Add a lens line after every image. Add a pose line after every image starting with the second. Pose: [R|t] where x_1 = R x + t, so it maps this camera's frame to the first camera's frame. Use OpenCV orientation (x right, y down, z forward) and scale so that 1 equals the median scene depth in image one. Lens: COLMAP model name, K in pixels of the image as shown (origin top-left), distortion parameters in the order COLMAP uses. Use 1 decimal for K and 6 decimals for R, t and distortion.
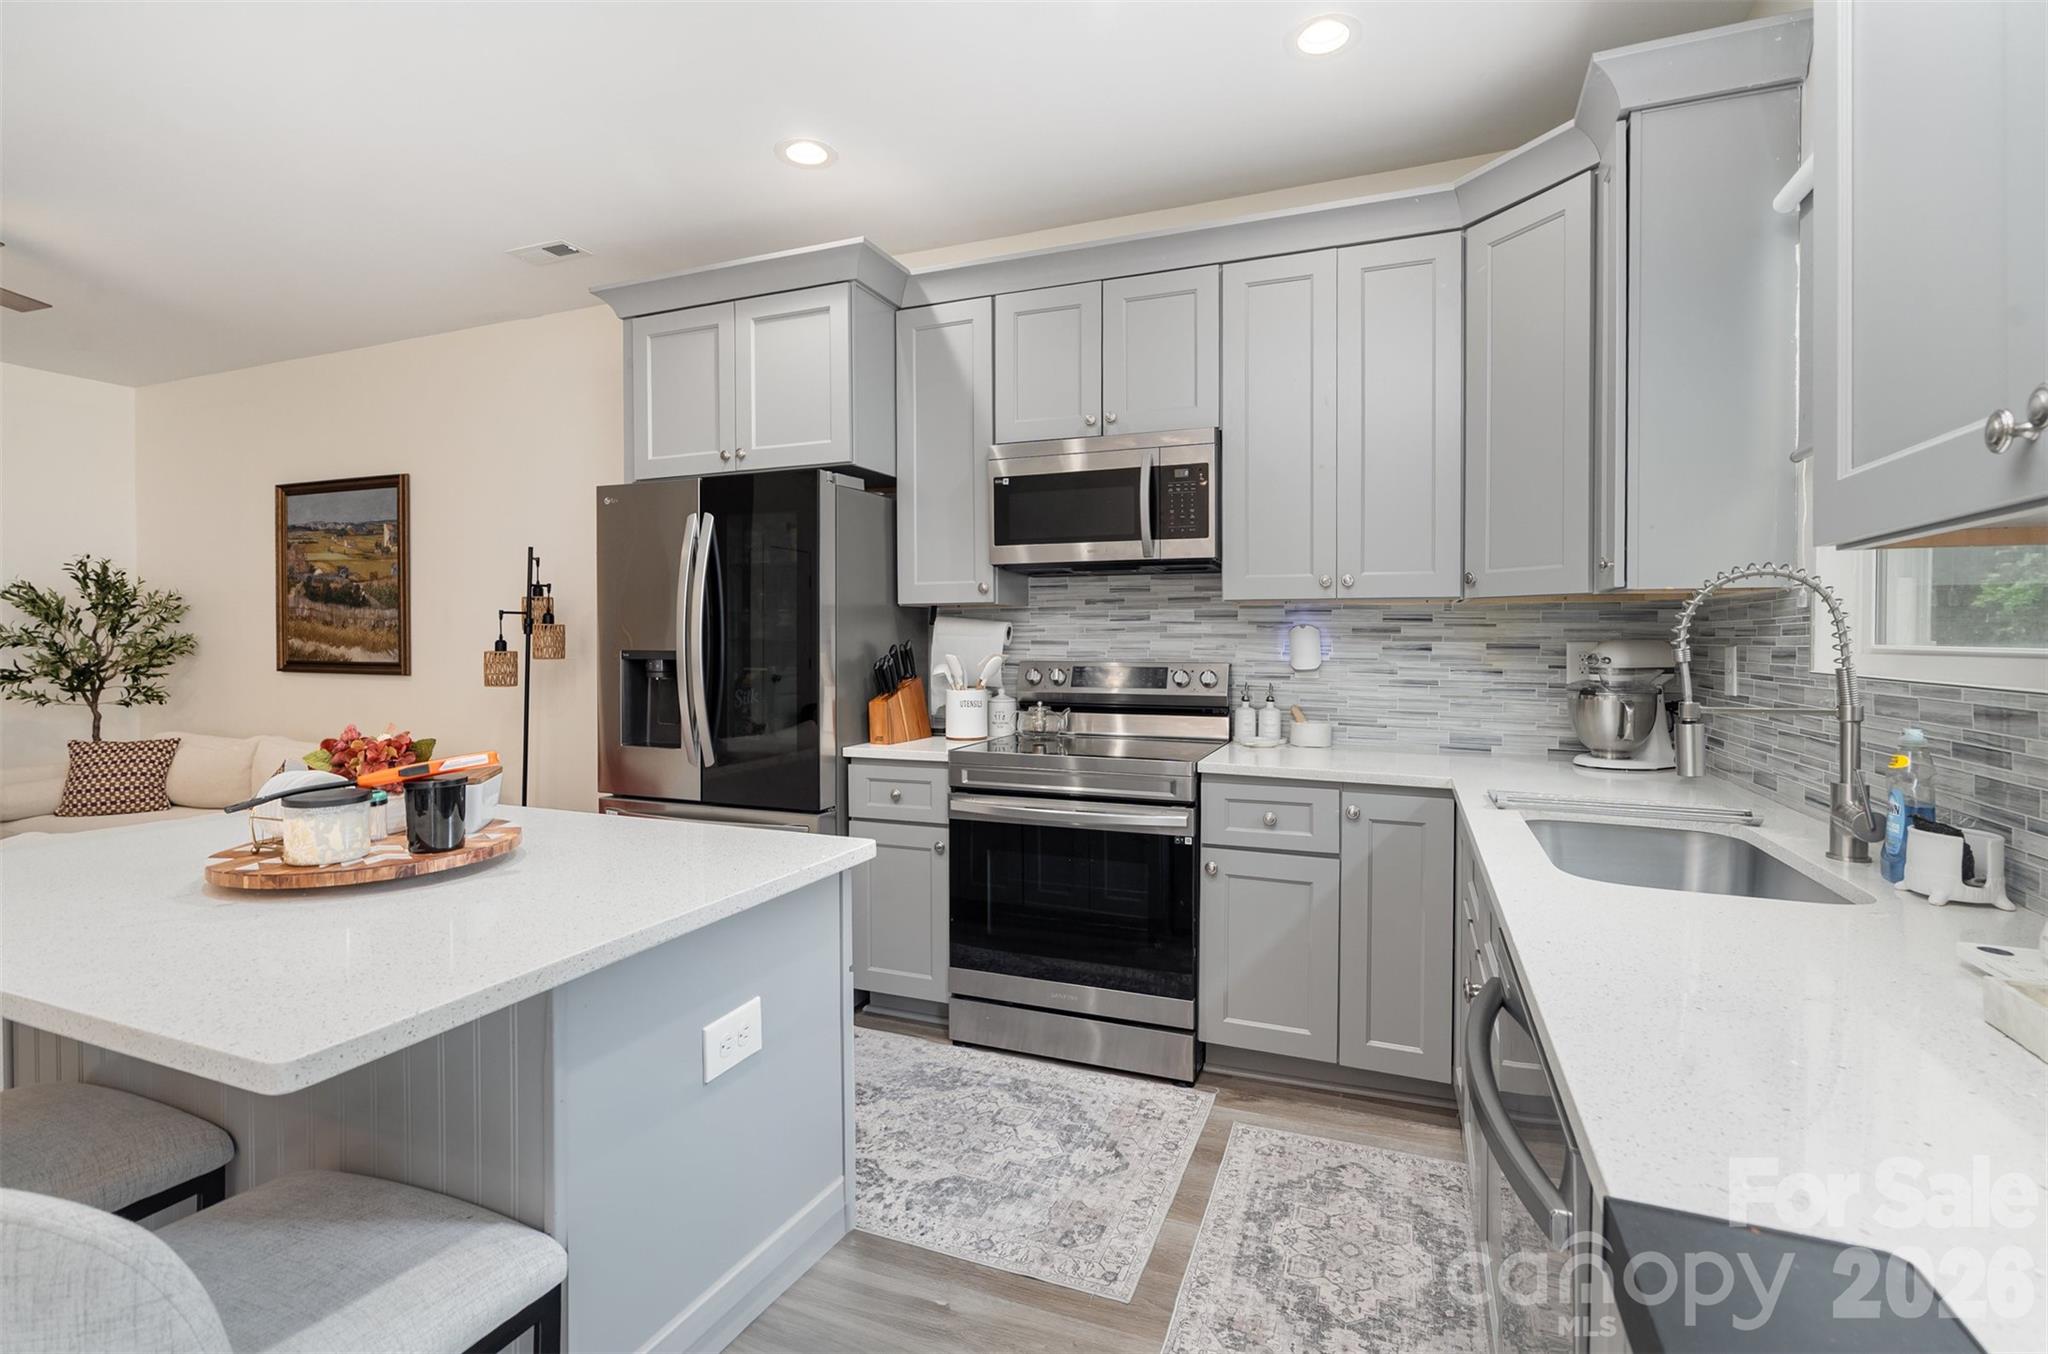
lens RADIAL K [[934.7, 0, 1004.3], [0, 934.7, 643.8], [0, 0, 1]] dist [-0.004776, -0.000423]
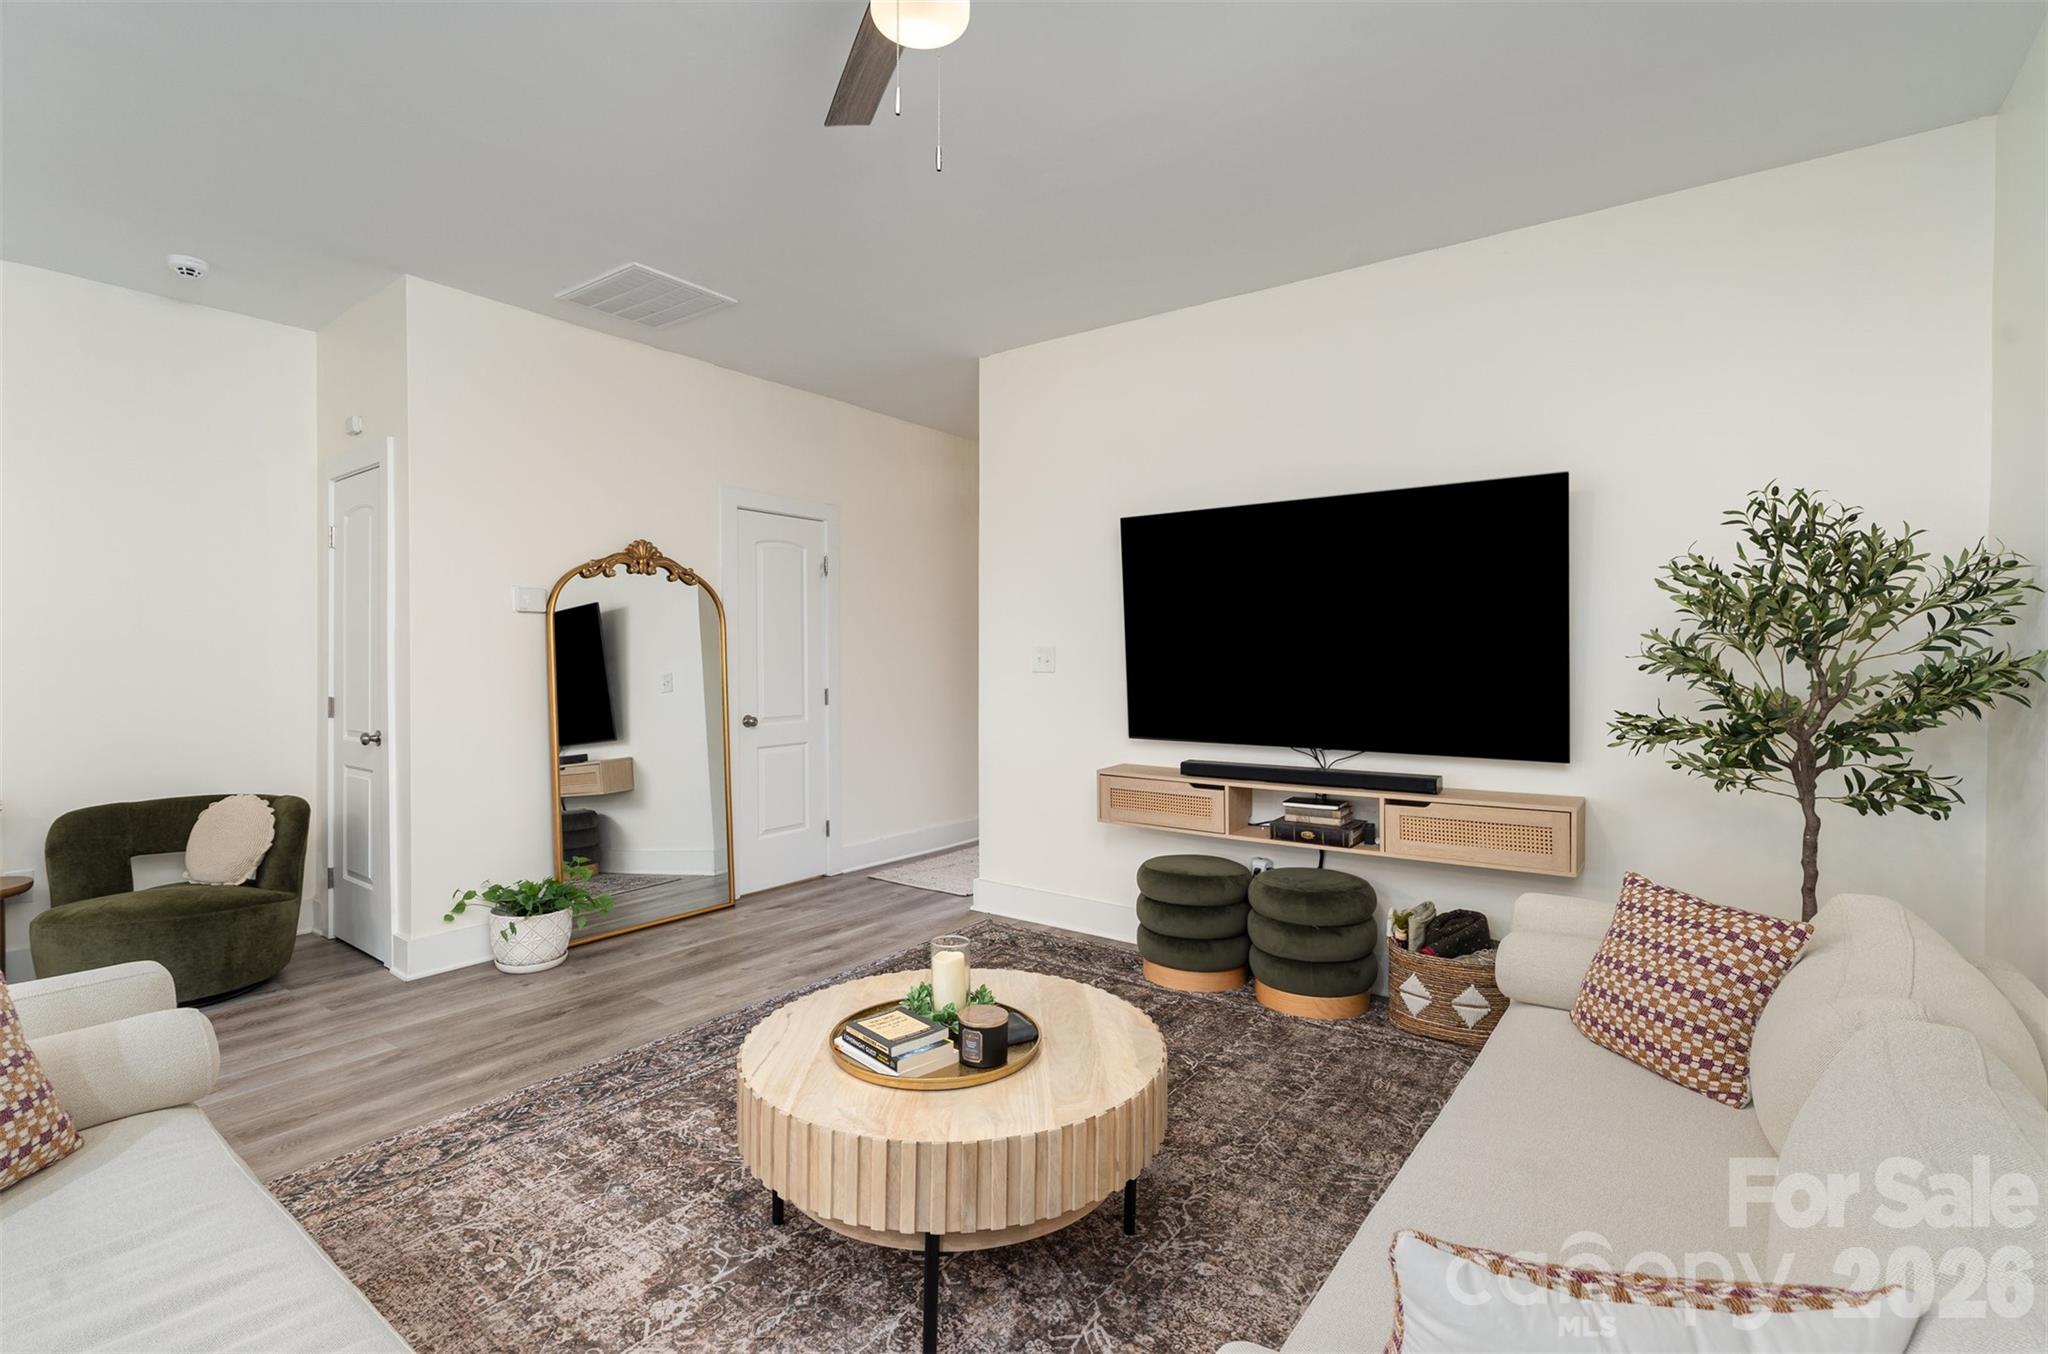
lens RADIAL K [[934.7, 0, 1024.0], [0, 934.7, 666.1], [0, 0, 1]] dist [-0.004776, -0.000423]
pose [[-0.246790, 0.010594, -0.969011, -0.662229], [-0.008038, 0.999883, 0.012979, -0.010101], [0.969036, 0.010992, -0.246676, 1.169539]]
